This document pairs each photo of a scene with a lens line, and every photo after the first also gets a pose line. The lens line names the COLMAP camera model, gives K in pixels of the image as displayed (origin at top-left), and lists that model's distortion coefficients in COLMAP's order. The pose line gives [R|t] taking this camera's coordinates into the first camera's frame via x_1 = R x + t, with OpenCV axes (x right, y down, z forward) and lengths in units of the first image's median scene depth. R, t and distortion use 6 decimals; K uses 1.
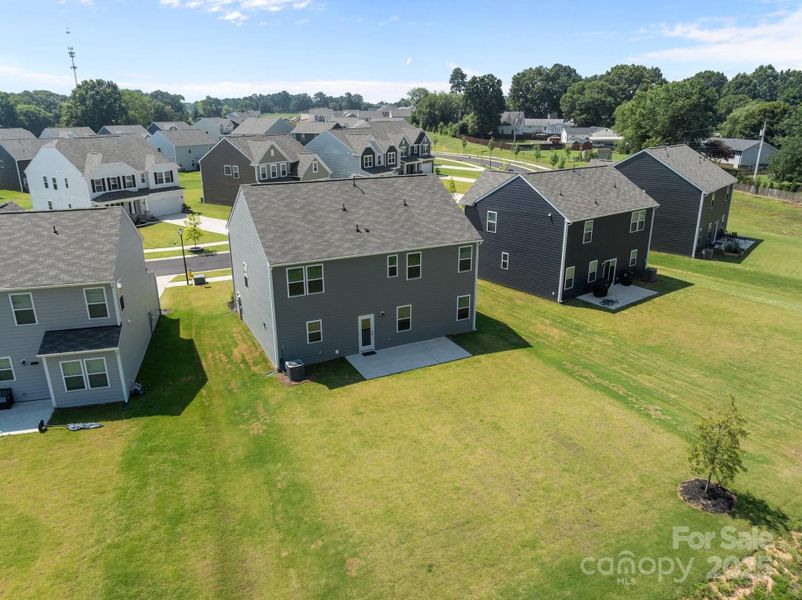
lens RADIAL K [[577.6, 0, 401.0], [0, 577.6, 300.0], [0, 0, 1]] dist [-0.037972, -0.002024]
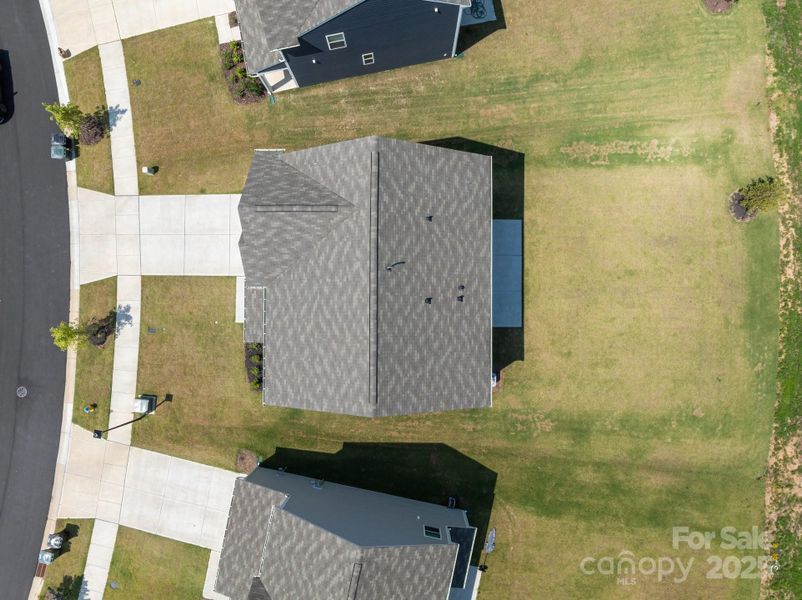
lens RADIAL K [[577.6, 0, 401.0], [0, 577.6, 300.0], [0, 0, 1]] dist [-0.037972, -0.002024]
pose [[0.454421, -0.890575, 0.019453, -0.149168], [0.280857, 0.163964, 0.945640, -1.078255], [-0.845353, -0.424255, 0.324633, 0.865052]]
